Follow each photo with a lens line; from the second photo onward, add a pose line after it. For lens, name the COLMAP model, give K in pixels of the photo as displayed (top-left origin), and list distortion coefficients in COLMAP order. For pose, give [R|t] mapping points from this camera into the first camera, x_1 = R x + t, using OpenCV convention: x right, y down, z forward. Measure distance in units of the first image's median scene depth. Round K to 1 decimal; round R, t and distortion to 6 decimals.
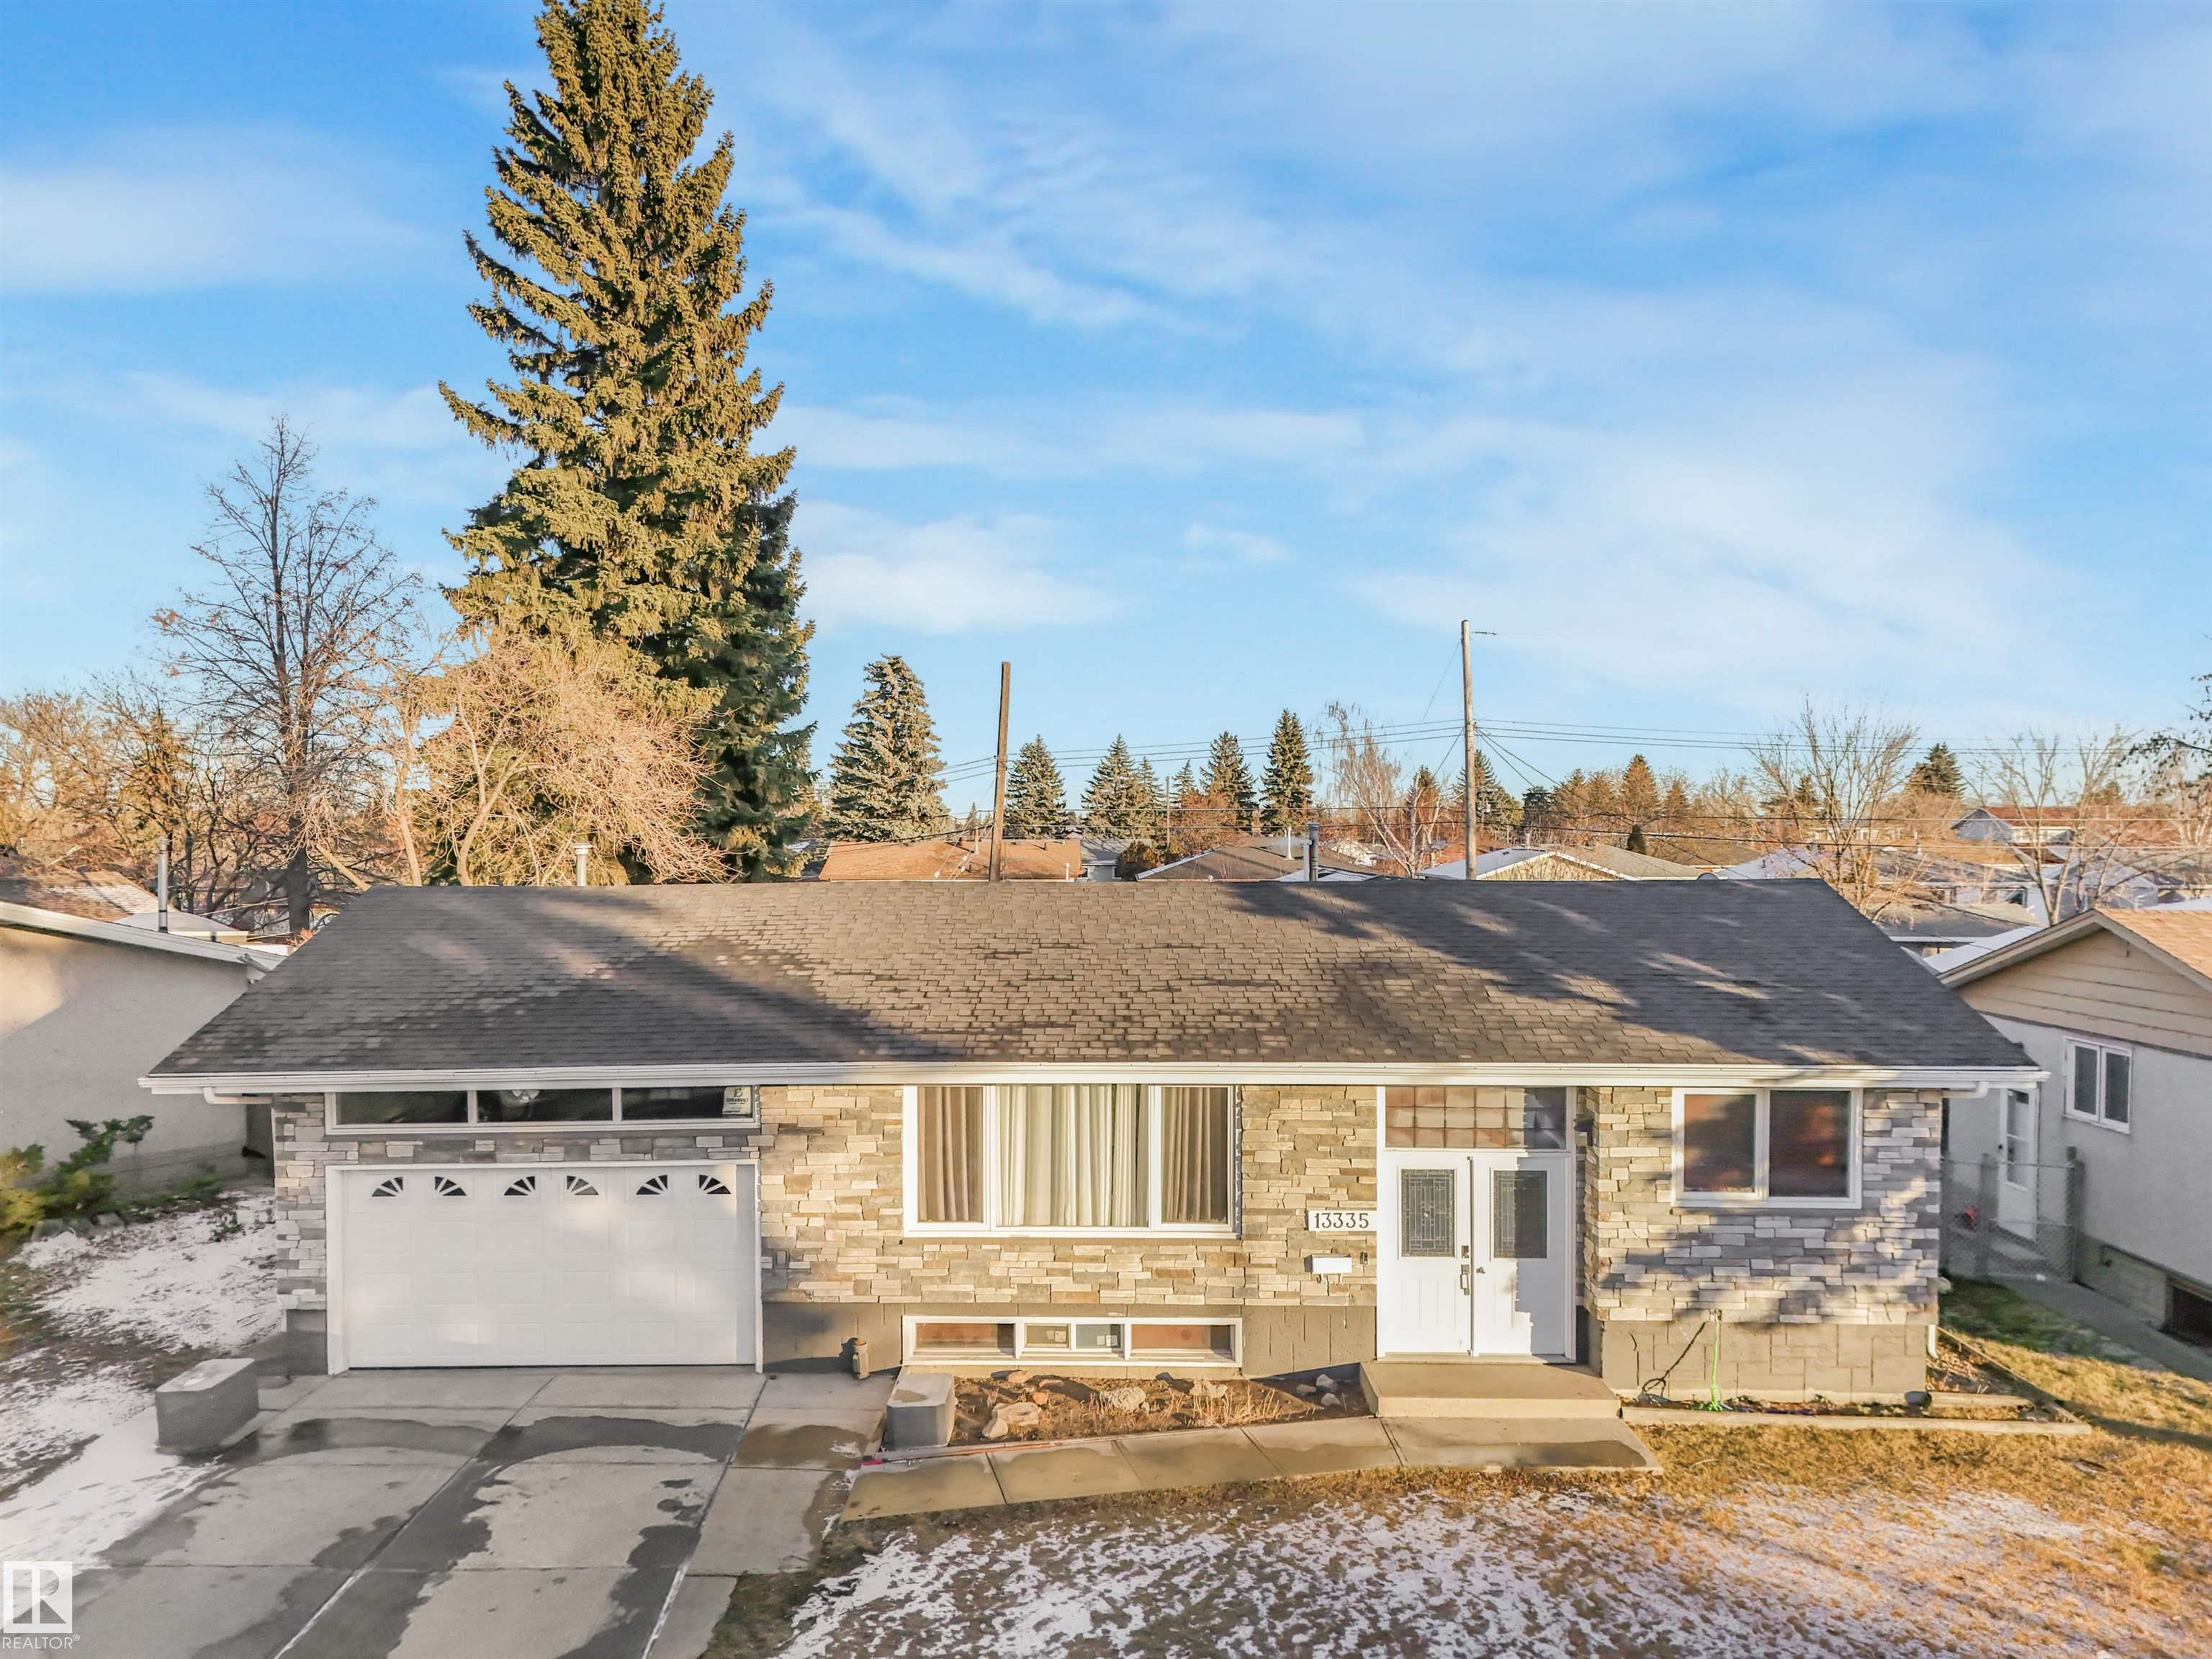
lens RADIAL K [[1661.6, 0, 1130.9], [0, 1661.6, 978.1], [0, 0, 1]] dist [0.058998, -0.055565]
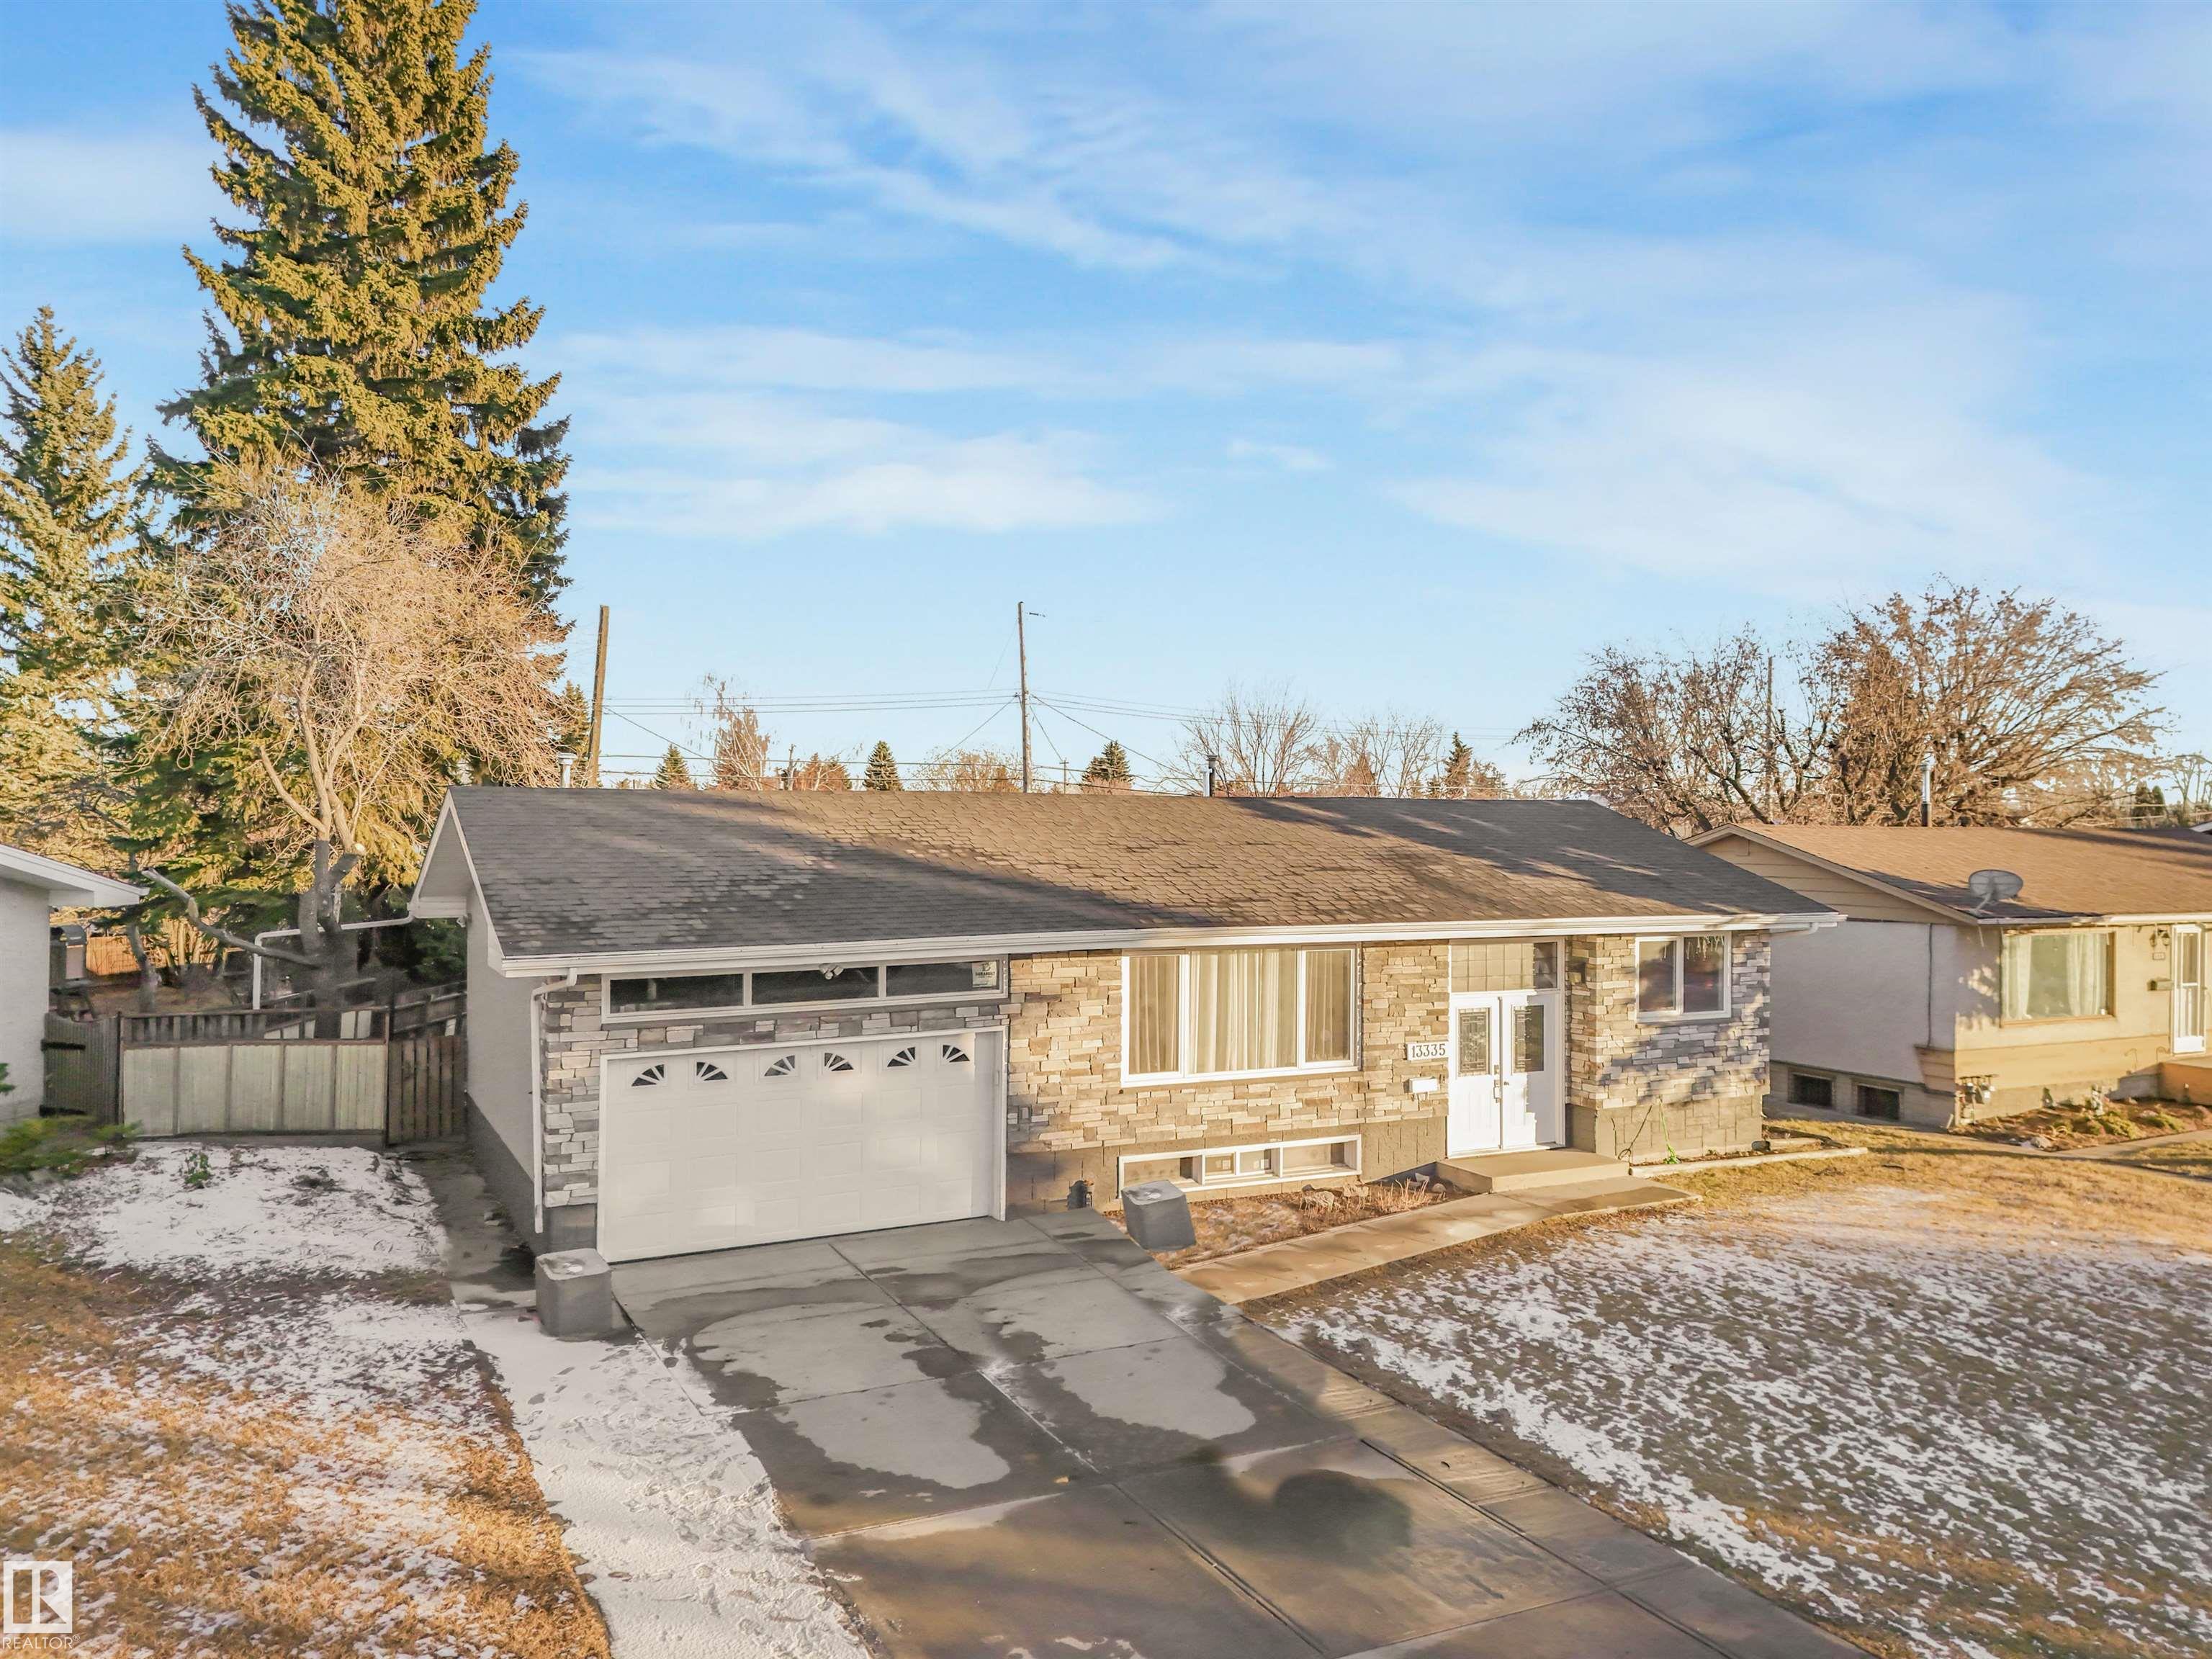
lens RADIAL K [[1624.9, 0, 1113.3], [0, 1624.9, 869.8], [0, 0, 1]] dist [0.059388, -0.054736]
pose [[0.879662, -0.004984, 0.475574, -0.678609], [0.031112, 0.998406, -0.047085, 0.057830], [-0.474581, 0.056215, 0.878415, 0.002815]]
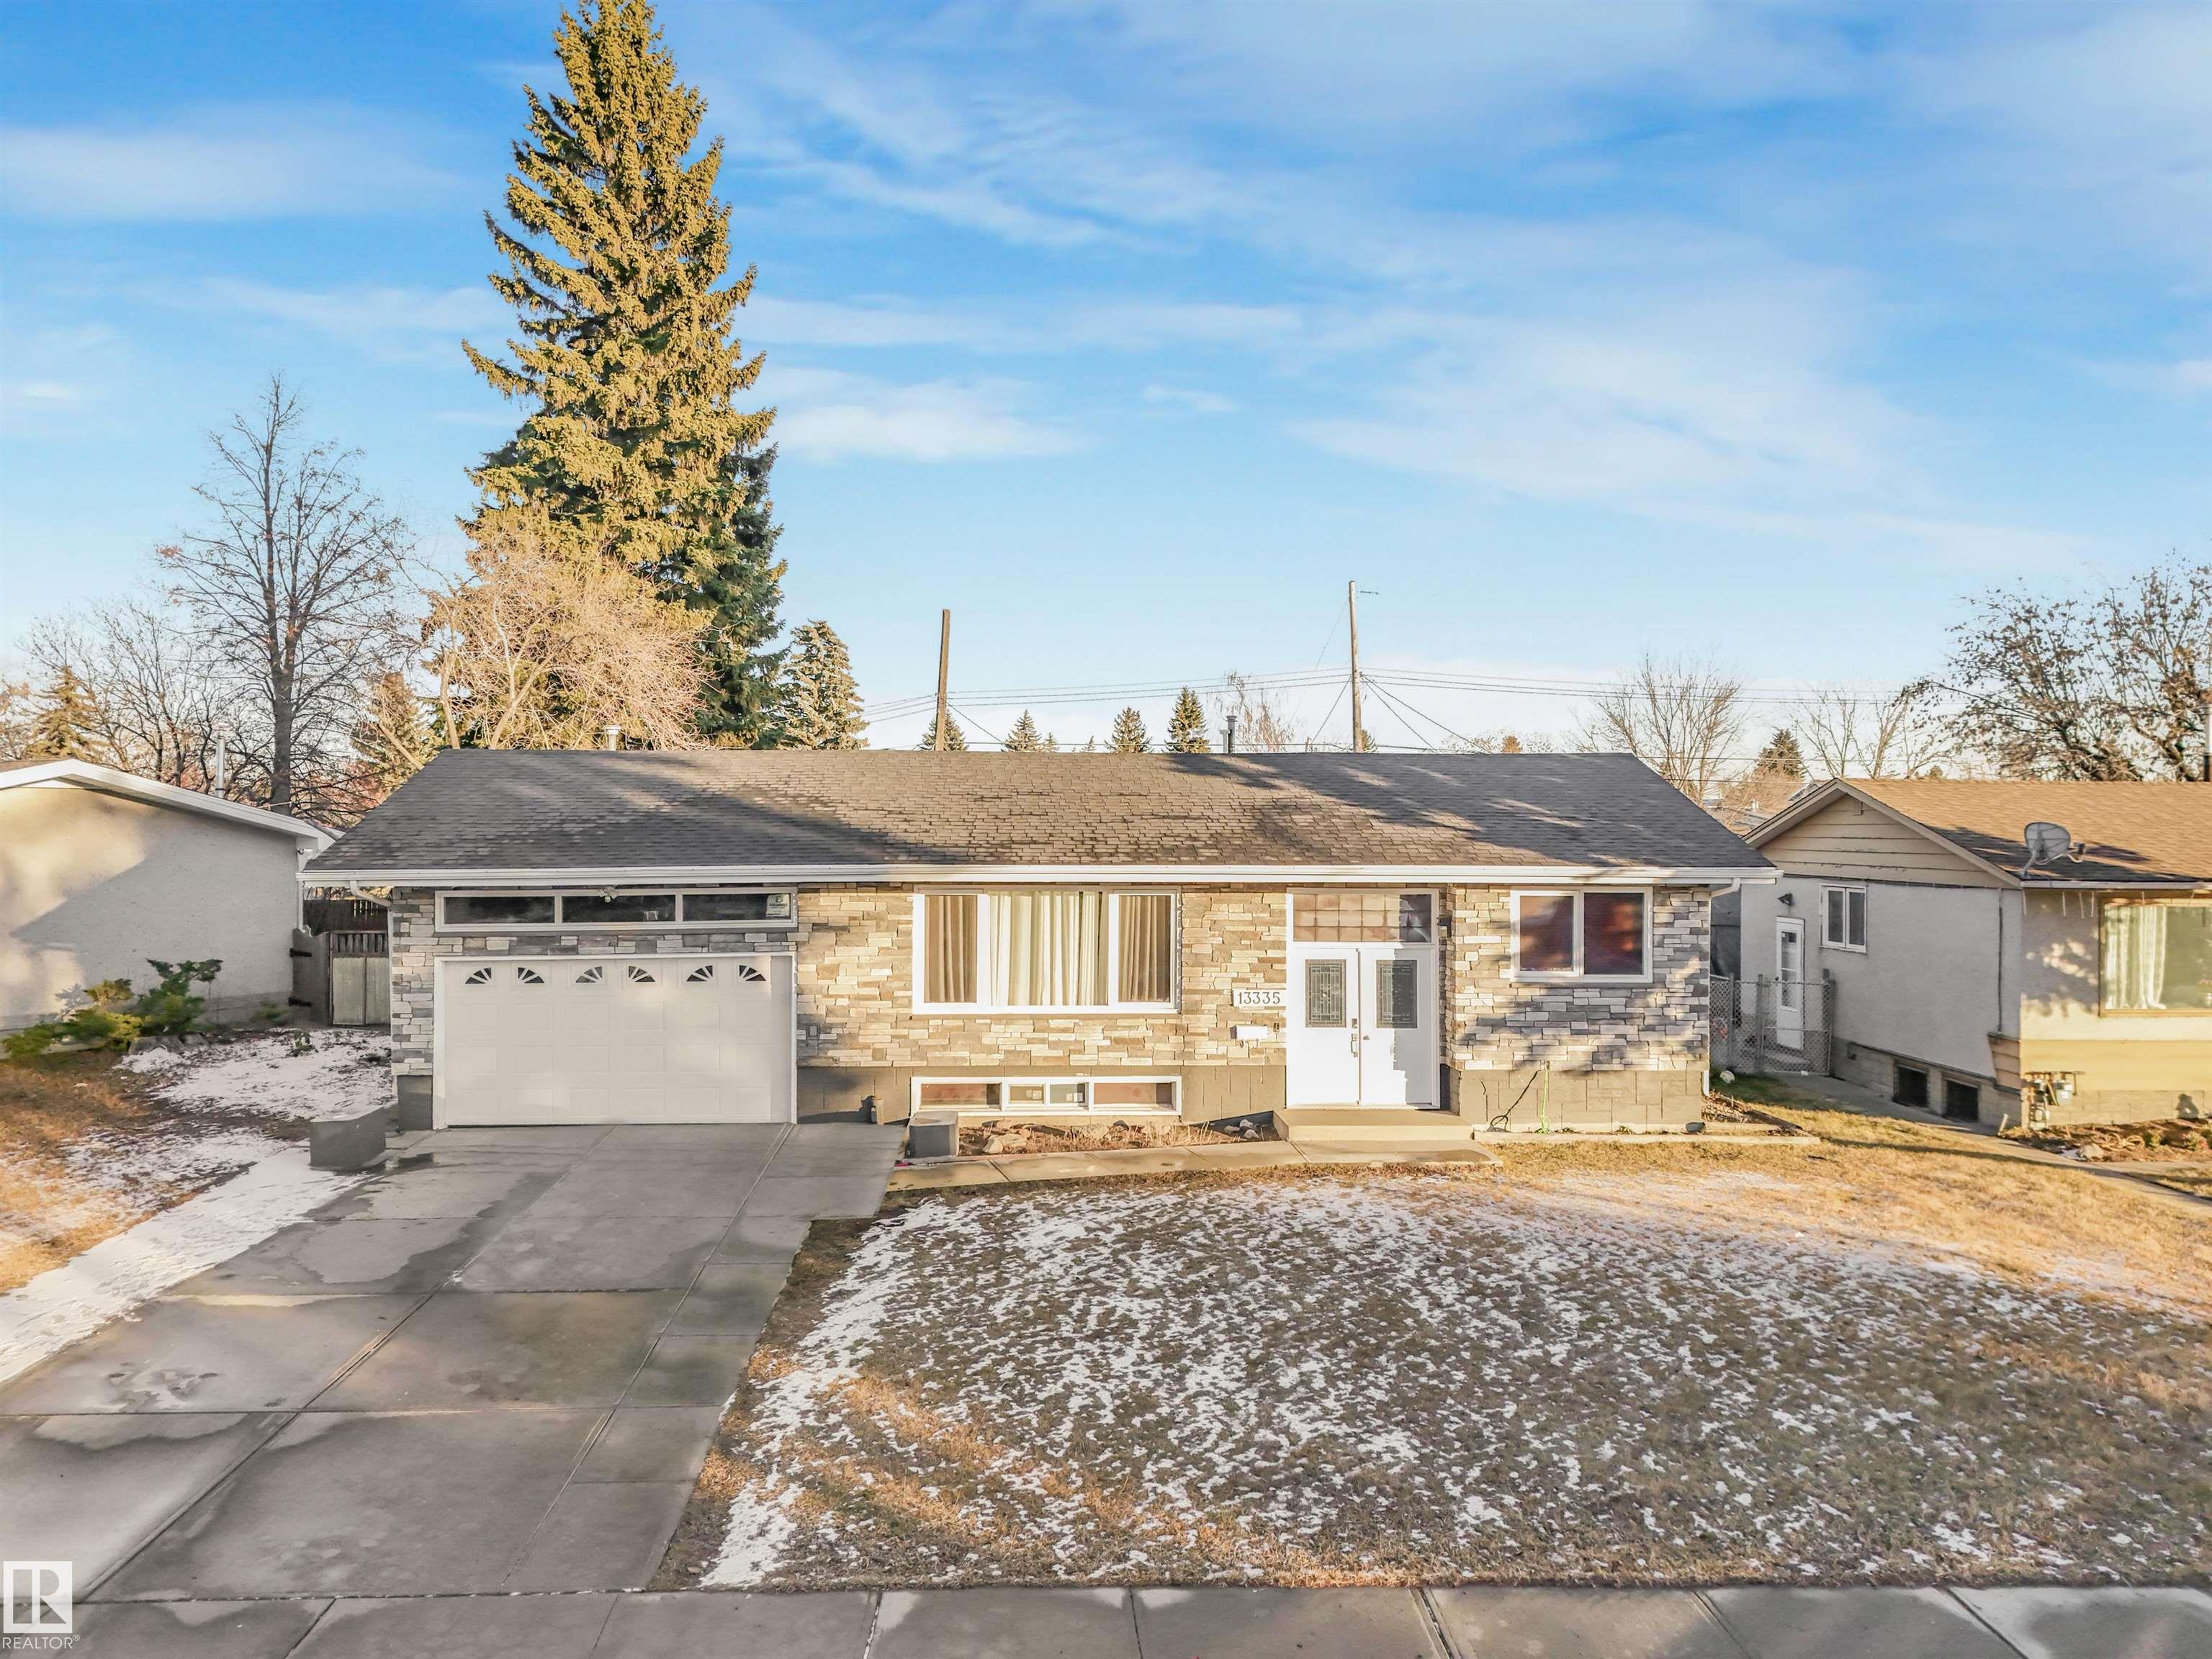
lens RADIAL K [[1634.5, 0, 1155.6], [0, 1634.5, 893.6], [0, 0, 1]] dist [0.081886, -0.085742]
pose [[0.996913, 0.003502, 0.078441, -0.051374], [-0.000169, 0.999099, -0.042451, 0.117820], [-0.078519, 0.042307, 0.996015, -0.245788]]
